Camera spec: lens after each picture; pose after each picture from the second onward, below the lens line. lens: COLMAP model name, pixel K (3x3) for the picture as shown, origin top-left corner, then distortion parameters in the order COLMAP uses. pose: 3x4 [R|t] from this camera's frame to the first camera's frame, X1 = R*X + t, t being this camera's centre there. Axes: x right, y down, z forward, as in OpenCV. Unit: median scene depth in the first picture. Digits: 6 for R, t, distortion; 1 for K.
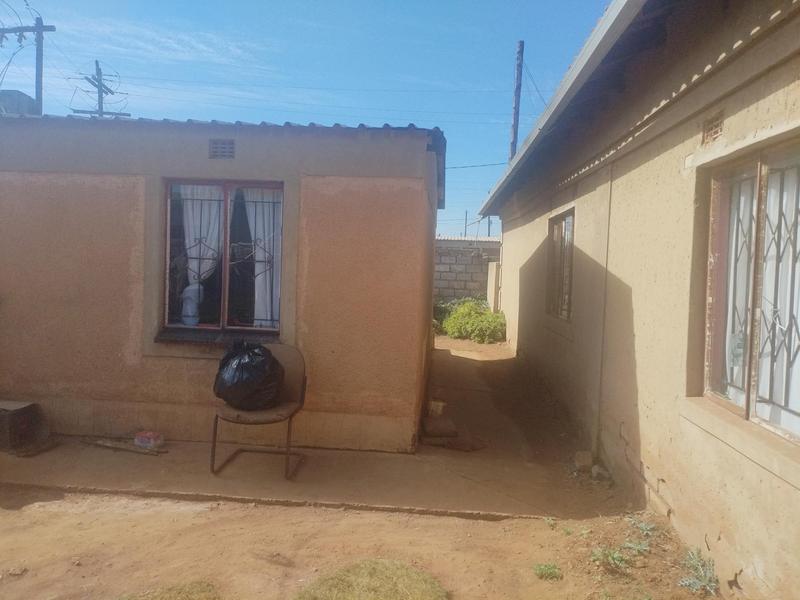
lens RADIAL K [[586.4, 0, 395.6], [0, 586.4, 286.8], [0, 0, 1]] dist [0.077795, -0.079448]
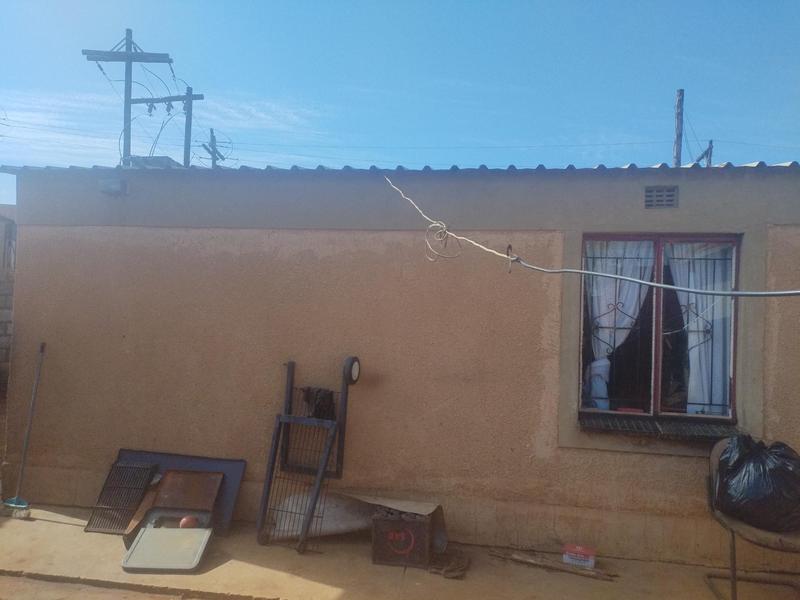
lens RADIAL K [[586.4, 0, 395.6], [0, 586.4, 286.8], [0, 0, 1]] dist [0.077795, -0.079448]
pose [[0.996896, -0.011747, -0.077845, -0.577306], [0.004281, 0.995431, -0.095387, -0.027697], [0.078609, 0.094757, 0.992392, 0.144619]]
